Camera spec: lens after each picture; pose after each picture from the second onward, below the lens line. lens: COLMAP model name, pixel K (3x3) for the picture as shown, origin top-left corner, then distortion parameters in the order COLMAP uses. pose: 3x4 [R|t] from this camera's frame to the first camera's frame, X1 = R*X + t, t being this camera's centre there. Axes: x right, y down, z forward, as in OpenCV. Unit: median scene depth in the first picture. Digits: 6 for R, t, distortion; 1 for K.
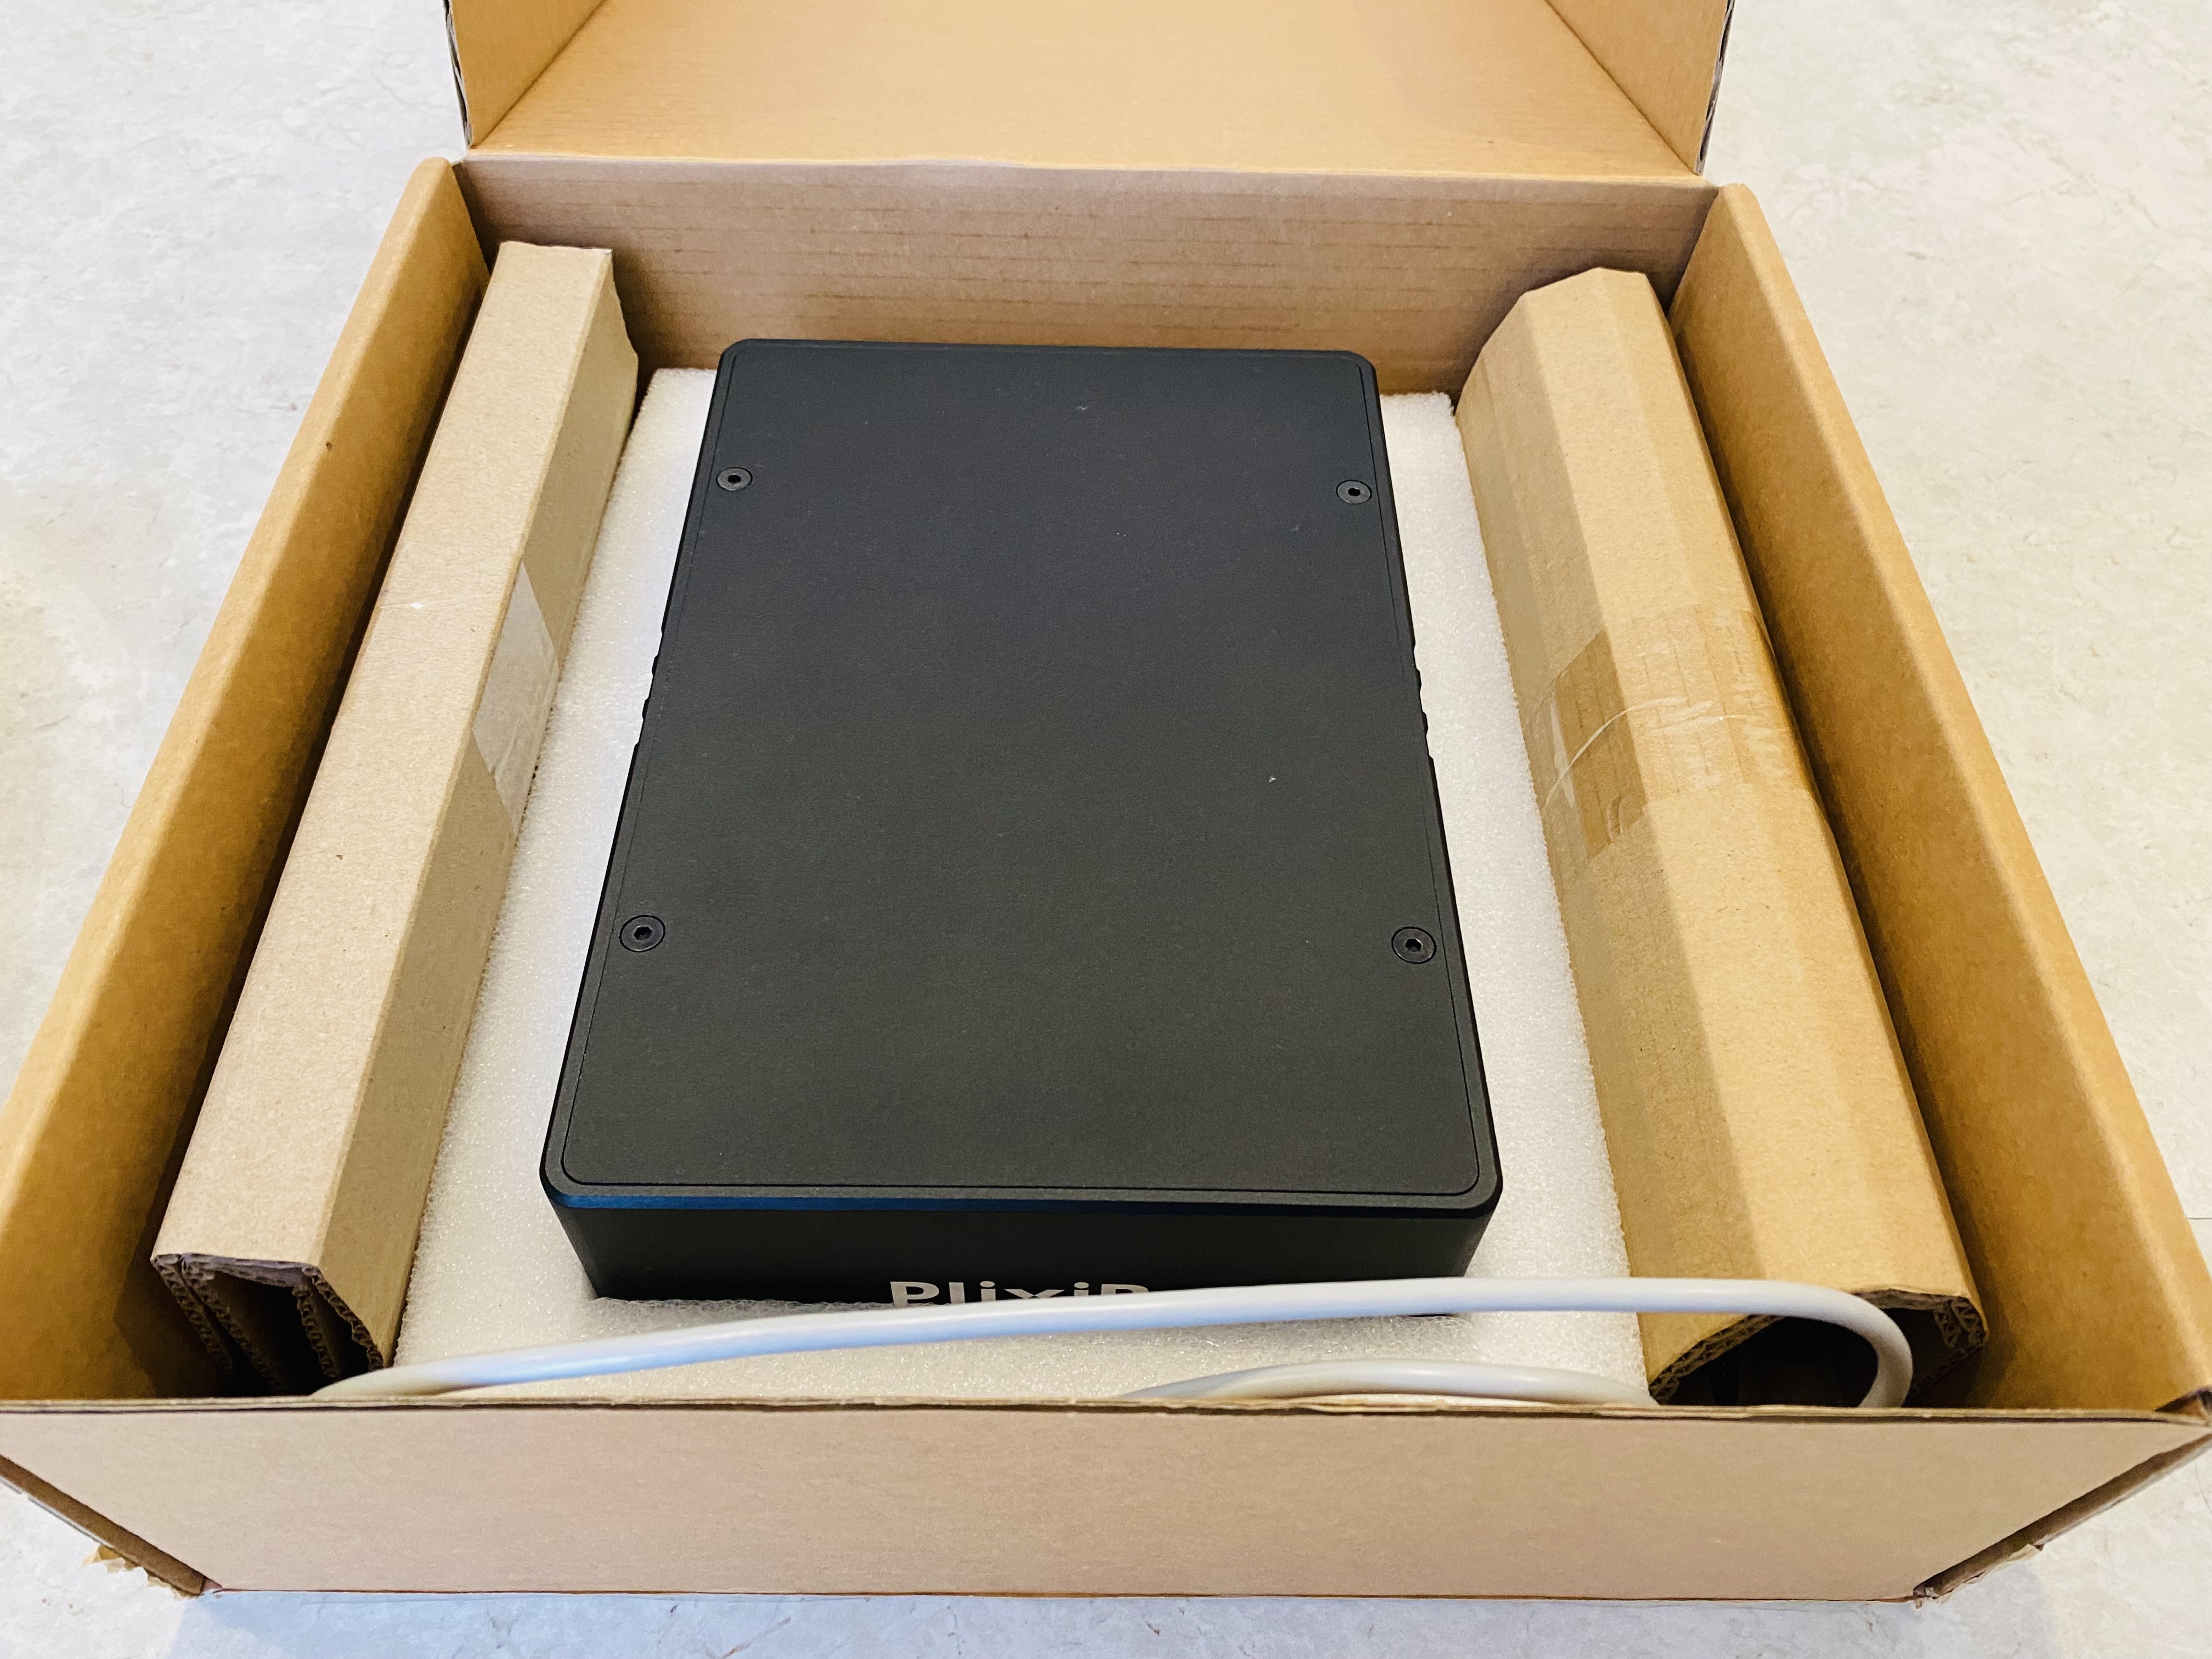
lens RADIAL K [[1698.3, 0, 1091.8], [0, 1698.3, 826.5], [0, 0, 1]] dist [-0.001021, -0.005429]
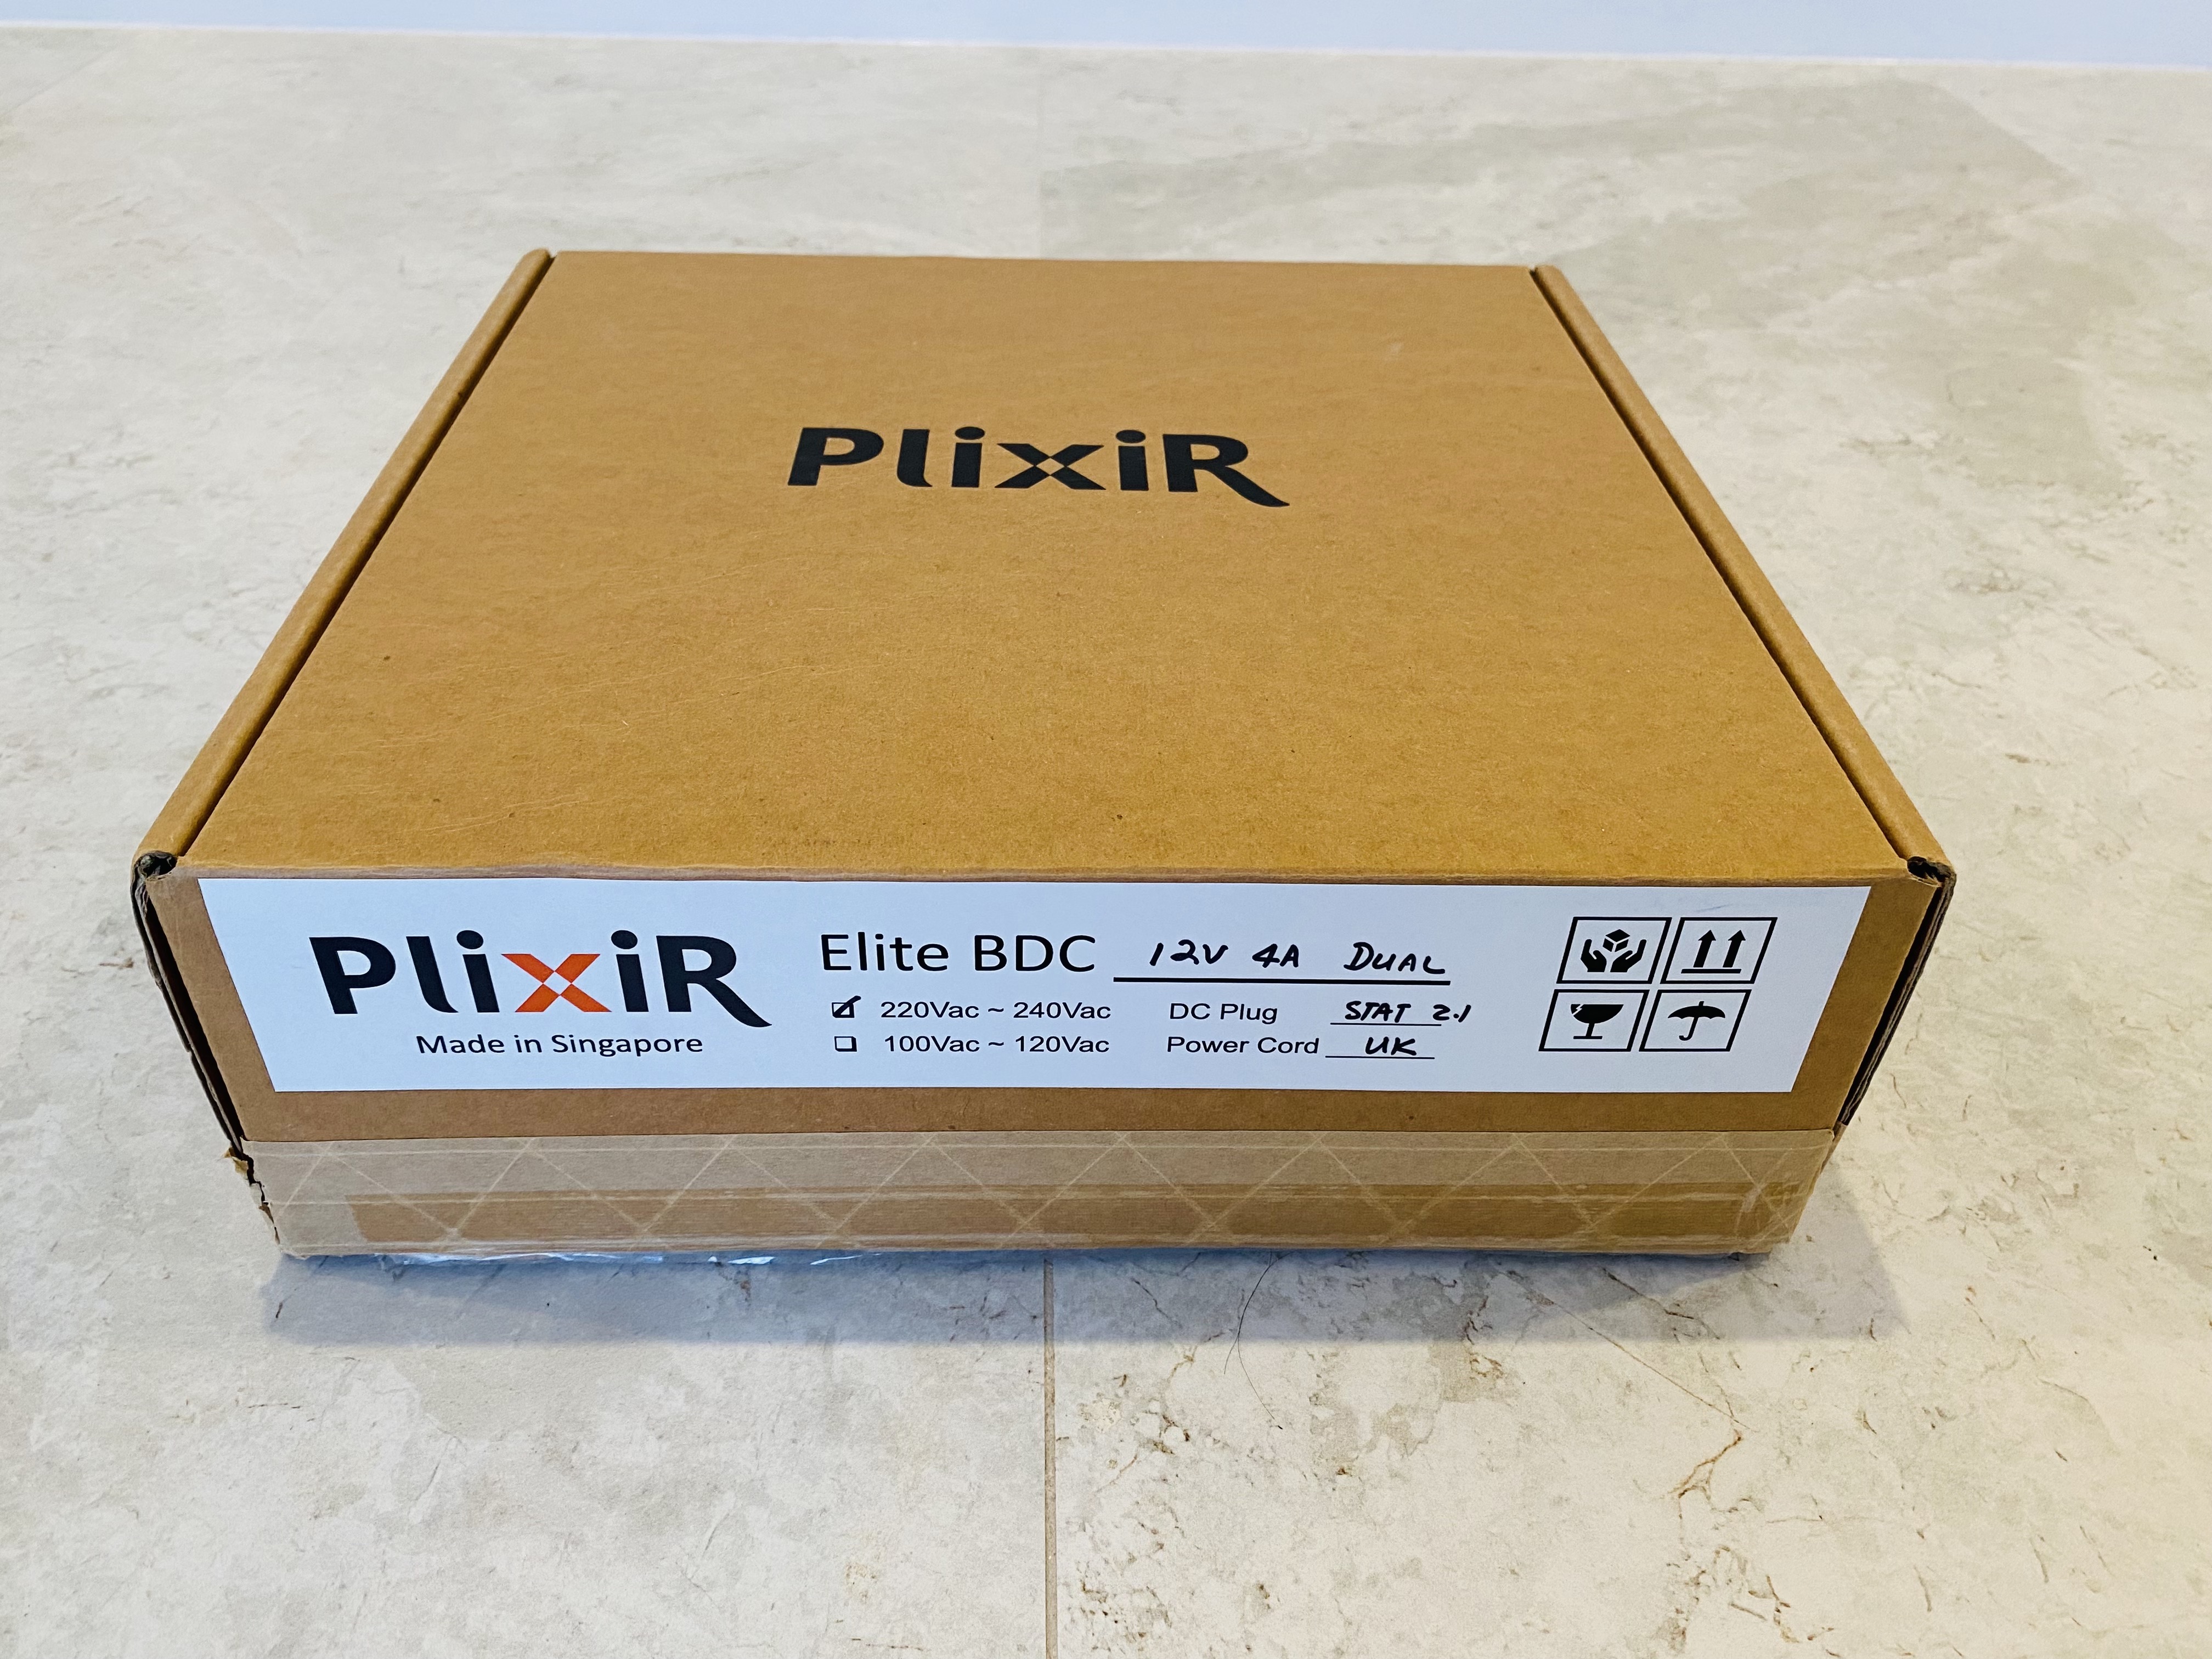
lens RADIAL K [[1698.3, 0, 1099.5], [0, 1698.3, 820.9], [0, 0, 1]] dist [-0.001021, -0.005429]
pose [[0.999693, -0.010406, 0.022489, -0.013616], [0.015573, 0.969762, -0.243556, -0.090739], [-0.019275, 0.243831, 0.969626, 0.147955]]
